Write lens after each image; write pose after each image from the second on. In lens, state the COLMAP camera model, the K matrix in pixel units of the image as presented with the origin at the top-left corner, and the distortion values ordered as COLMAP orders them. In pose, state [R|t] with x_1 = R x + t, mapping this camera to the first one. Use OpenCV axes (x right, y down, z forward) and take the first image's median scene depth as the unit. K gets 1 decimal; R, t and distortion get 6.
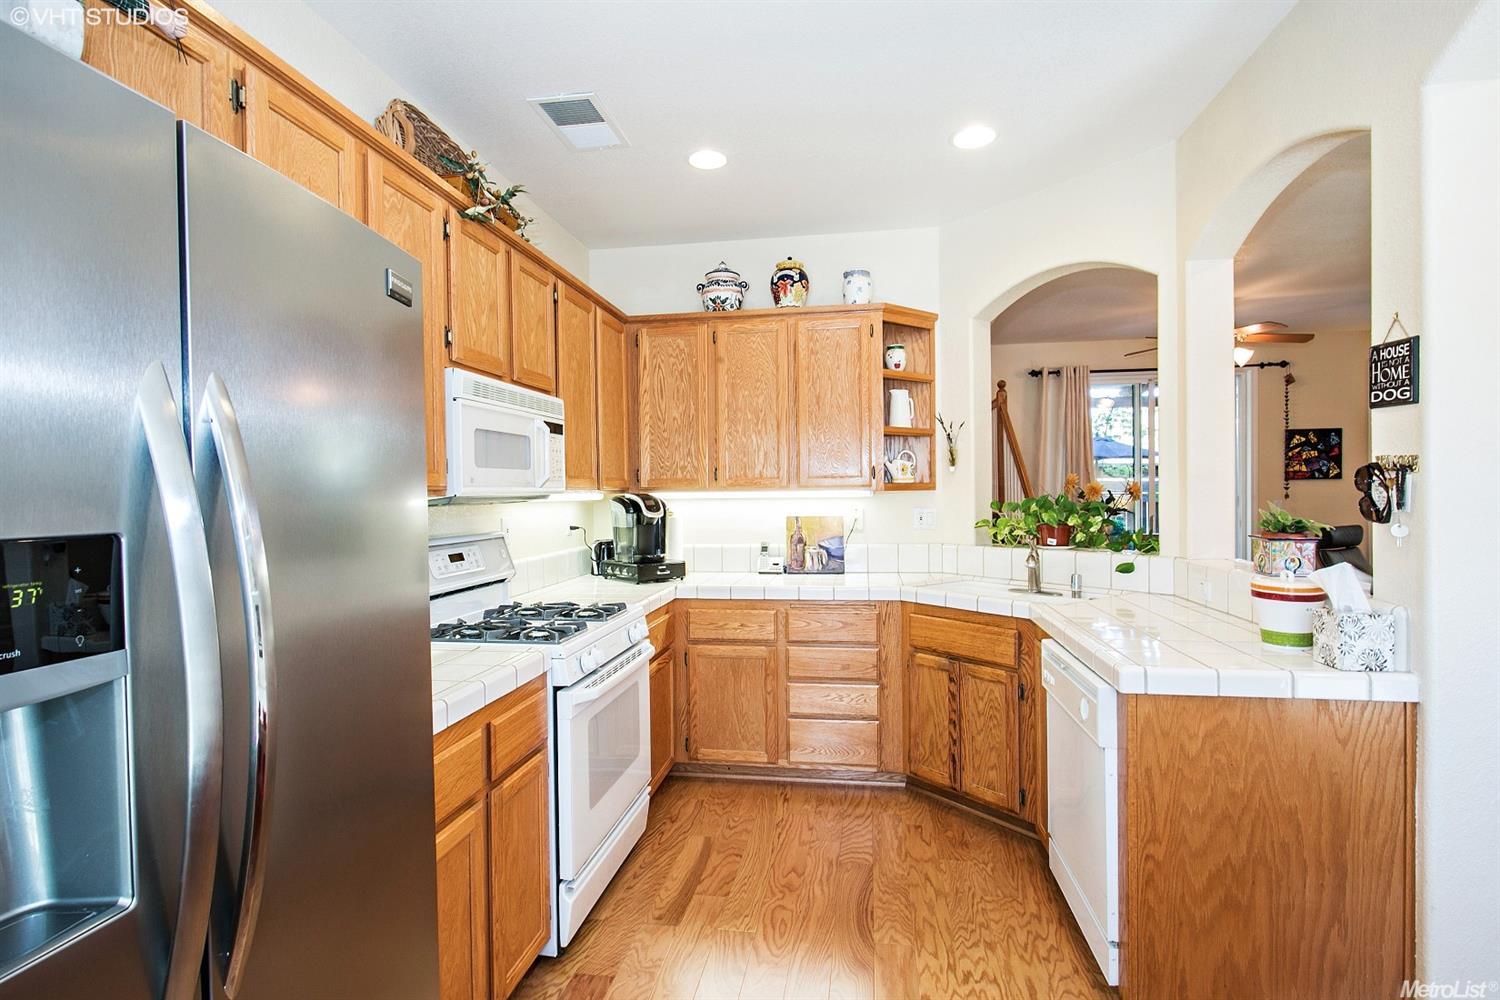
lens RADIAL K [[719.2, 0, 769.8], [0, 719.2, 497.5], [0, 0, 1]] dist [-0.009492, 0.001710]
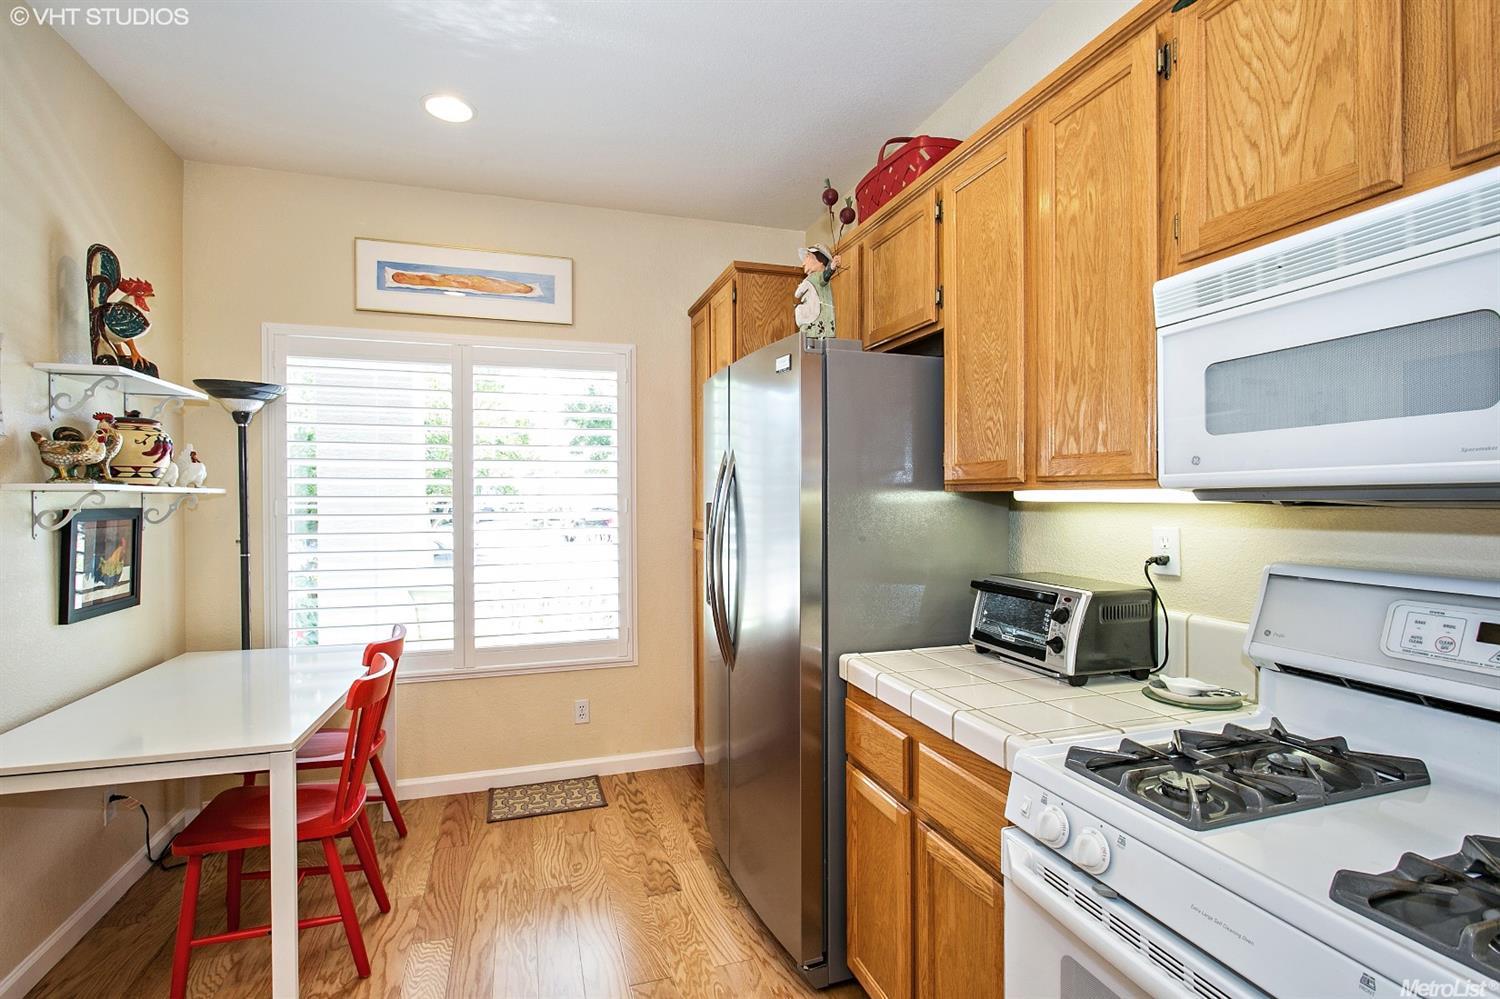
lens RADIAL K [[719.2, 0, 754.4], [0, 719.2, 502.5], [0, 0, 1]] dist [-0.009492, 0.001710]
pose [[-0.900692, 0.021431, -0.433929, 0.083521], [0.014461, 0.999708, 0.019357, -0.004119], [0.434217, 0.011160, -0.900739, 0.793915]]
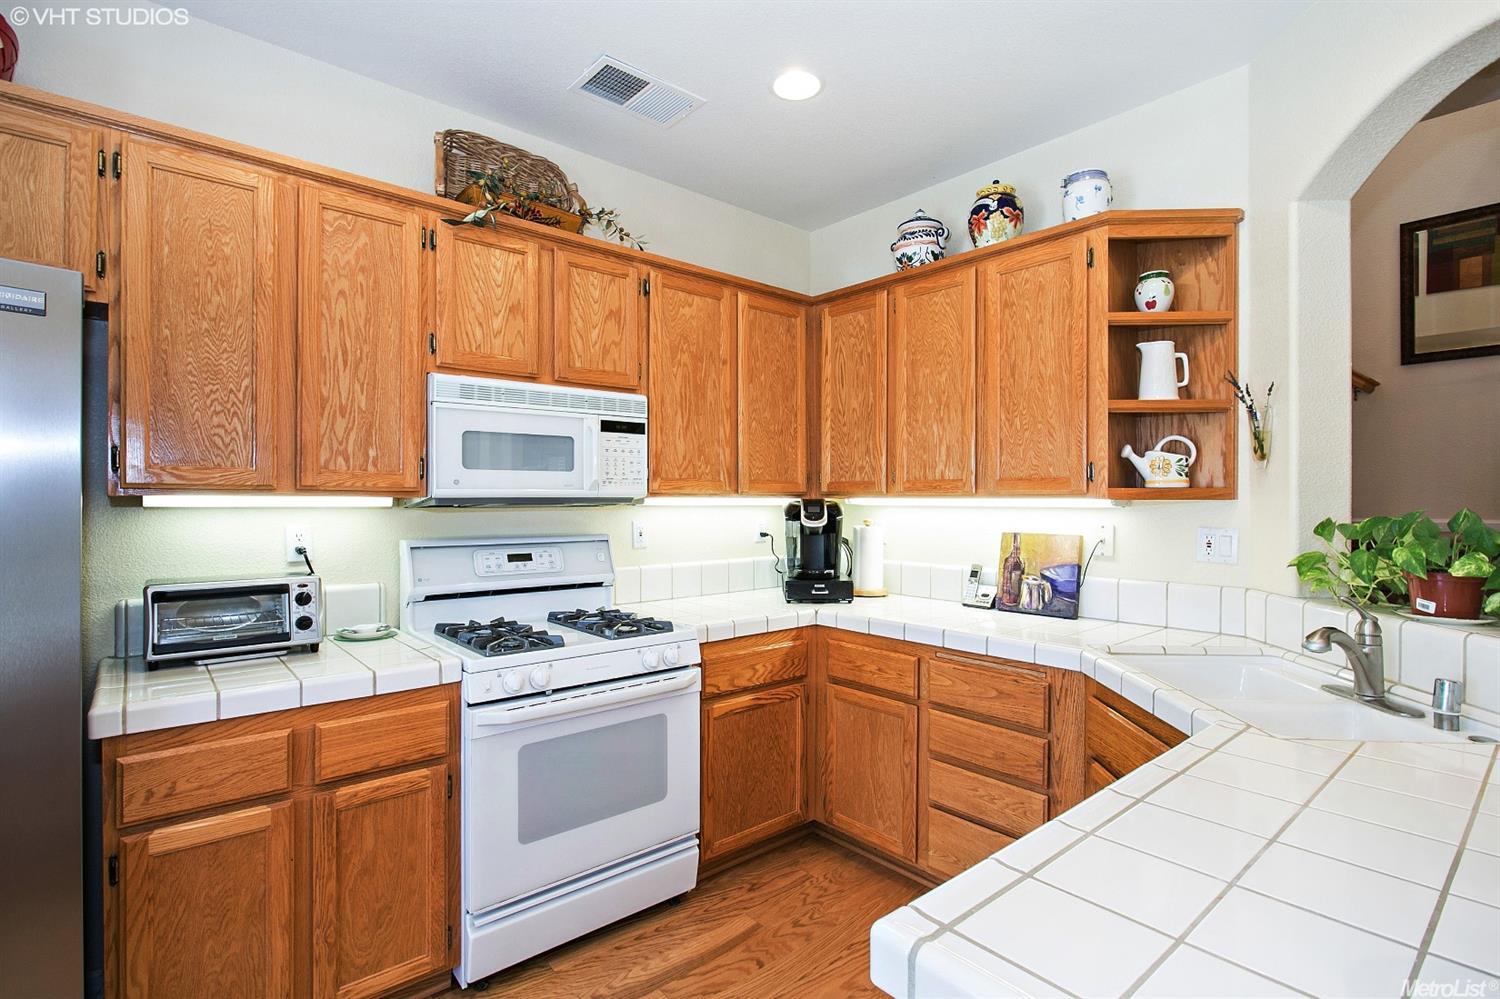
lens RADIAL K [[719.2, 0, 762.5], [0, 719.2, 498.0], [0, 0, 1]] dist [-0.009492, 0.001710]
pose [[0.764720, 0.014061, -0.644209, 0.332308], [-0.017139, 0.999852, 0.001478, -0.006305], [0.644134, 0.009911, 0.764848, 0.294670]]
